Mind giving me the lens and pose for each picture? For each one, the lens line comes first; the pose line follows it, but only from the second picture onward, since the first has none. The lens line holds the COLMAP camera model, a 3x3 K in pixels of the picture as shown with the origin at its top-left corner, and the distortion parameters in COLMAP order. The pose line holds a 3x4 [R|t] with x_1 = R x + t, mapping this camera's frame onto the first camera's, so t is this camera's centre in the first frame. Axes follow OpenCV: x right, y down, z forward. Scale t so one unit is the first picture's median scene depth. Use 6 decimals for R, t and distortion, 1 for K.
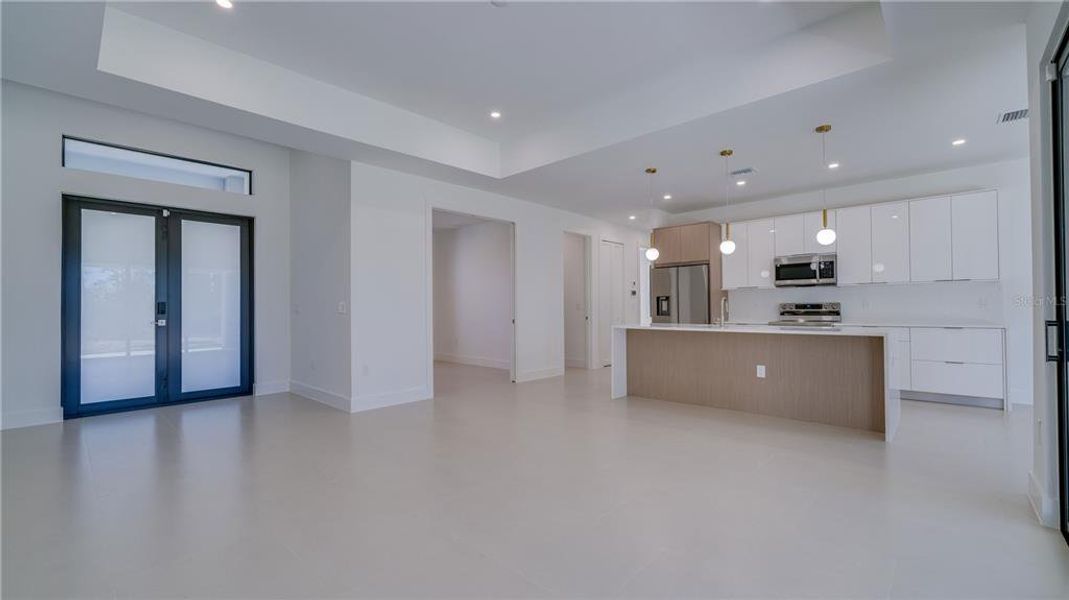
lens RADIAL K [[439.8, 0, 526.7], [0, 439.8, 304.1], [0, 0, 1]] dist [-0.008965, 0.000628]
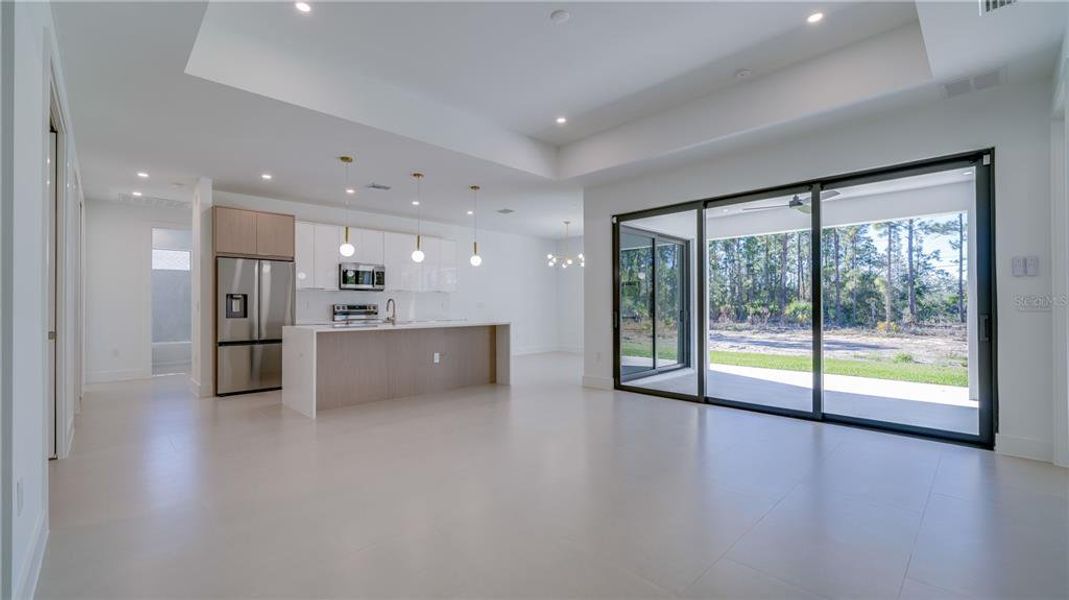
lens RADIAL K [[439.8, 0, 537.8], [0, 439.8, 295.1], [0, 0, 1]] dist [-0.008965, 0.000628]
pose [[0.039590, 0.036535, 0.998548, -0.551479], [-0.003891, 0.999329, -0.036410, 0.013869], [-0.999208, -0.002443, 0.039706, 0.500812]]
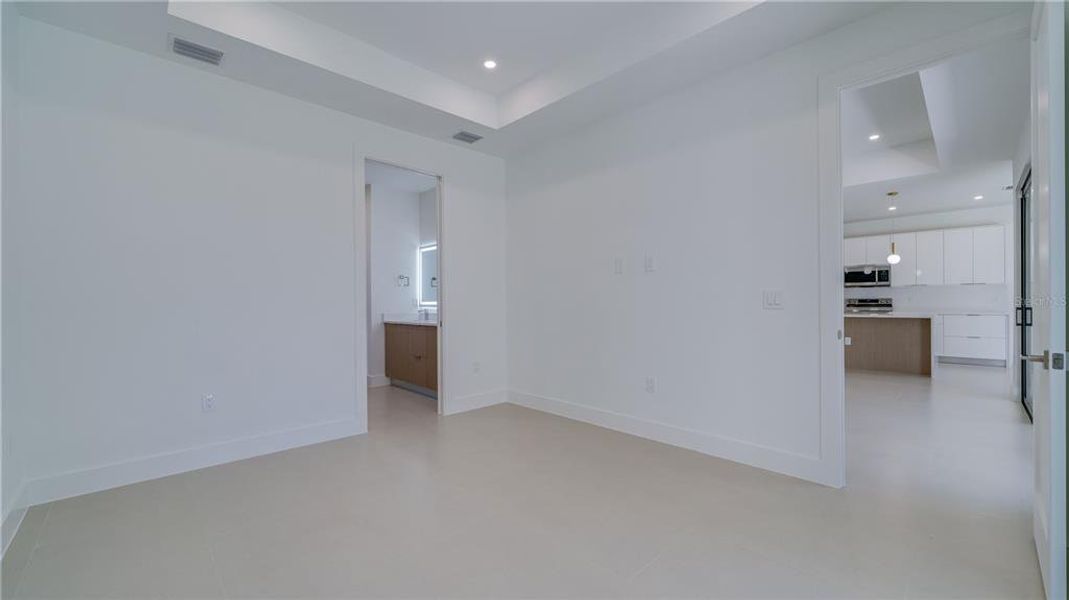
lens RADIAL K [[418.1, 0, 533.9], [0, 418.1, 300.6], [0, 0, 1]] dist [-0.003335, -0.000475]
pose [[0.999141, 0.003444, -0.041306, -0.422337], [-0.003153, 0.999970, 0.007104, -0.001650], [0.041329, -0.006967, 0.999121, -0.438848]]
